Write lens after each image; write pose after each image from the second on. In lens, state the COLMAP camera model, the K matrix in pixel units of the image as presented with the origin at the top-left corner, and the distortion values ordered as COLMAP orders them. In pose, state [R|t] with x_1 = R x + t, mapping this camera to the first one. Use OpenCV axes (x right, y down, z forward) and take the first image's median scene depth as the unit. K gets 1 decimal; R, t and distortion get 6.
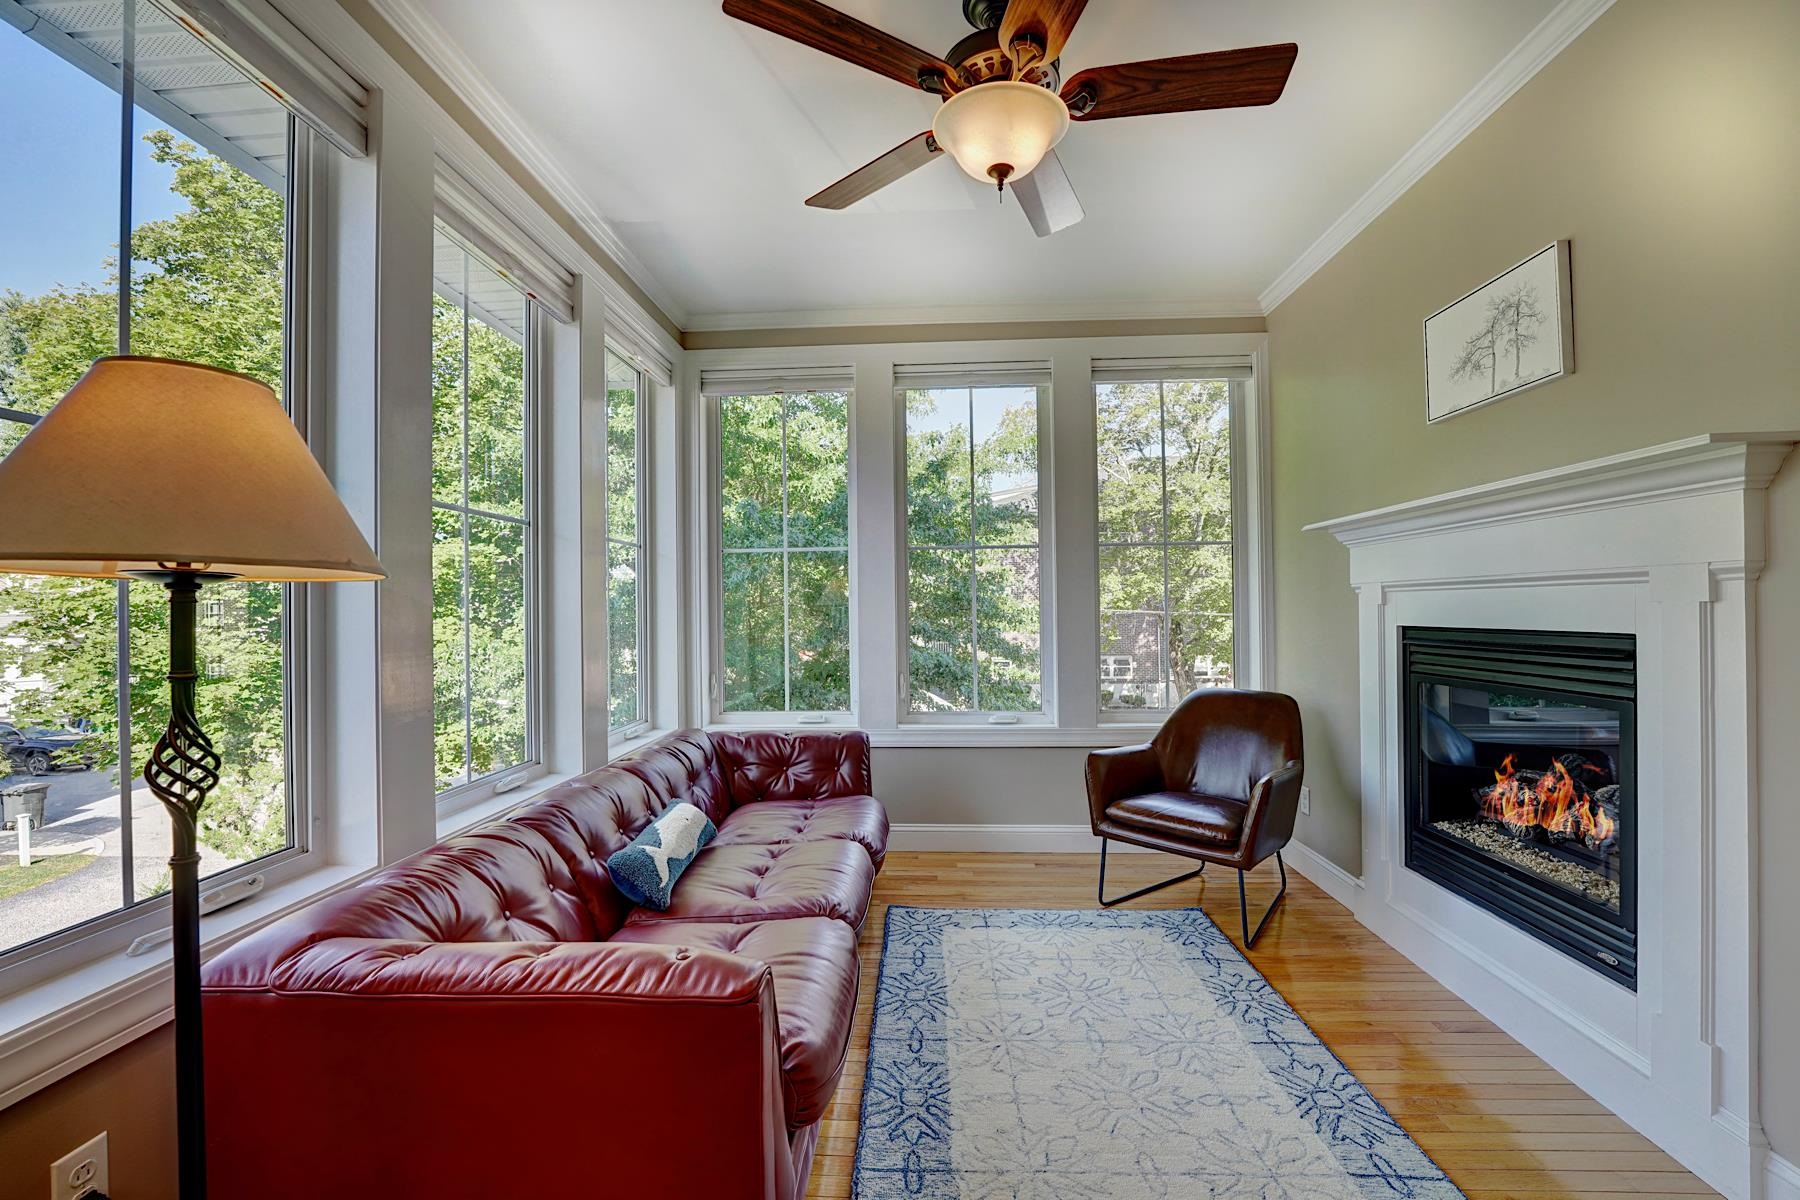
lens RADIAL K [[736.0, 0, 894.9], [0, 736.0, 605.1], [0, 0, 1]] dist [-0.031615, 0.004203]
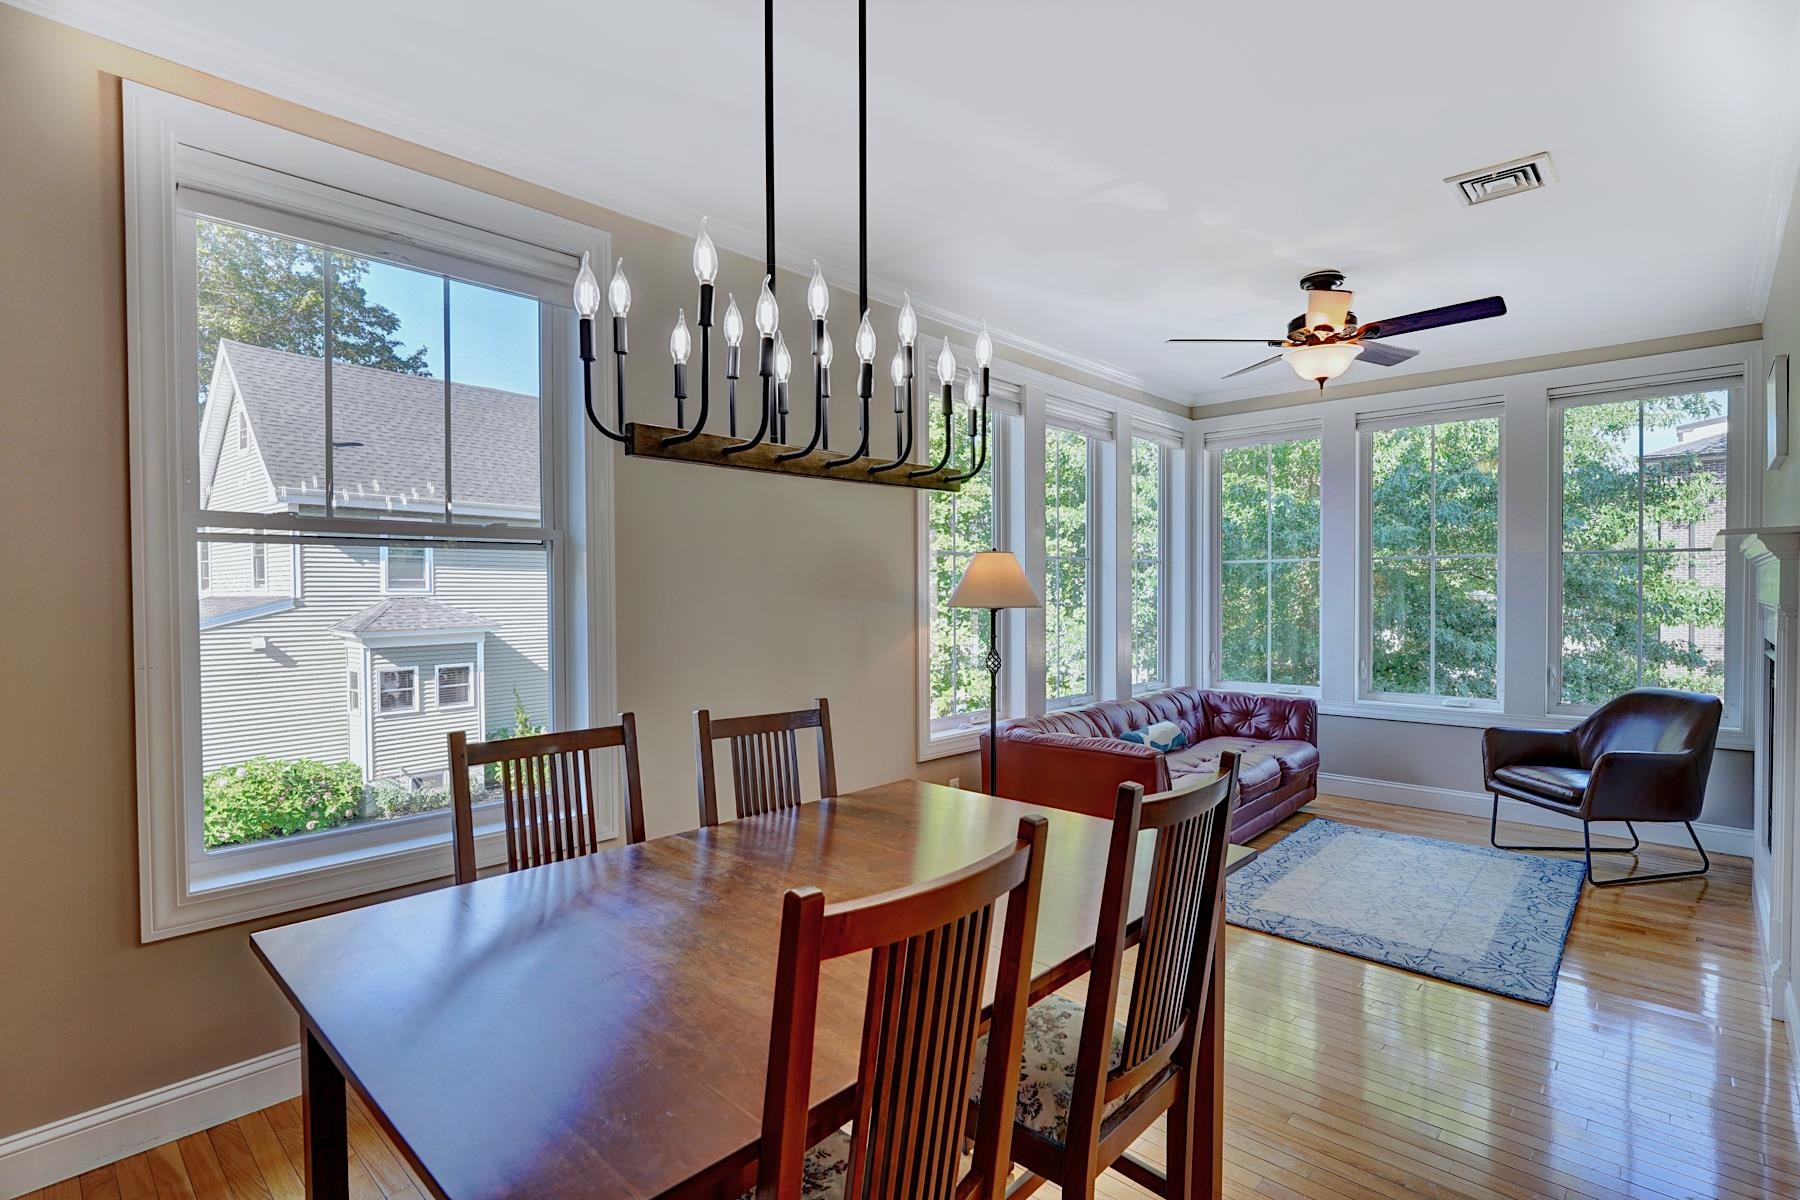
lens RADIAL K [[868.0, 0, 898.3], [0, 868.0, 607.6], [0, 0, 1]] dist [-0.003999, -0.000291]
pose [[0.769996, 0.021241, -0.637695, 0.441098], [0.000158, 0.999439, 0.033481, -0.059098], [0.638049, -0.025881, 0.769561, -0.829636]]
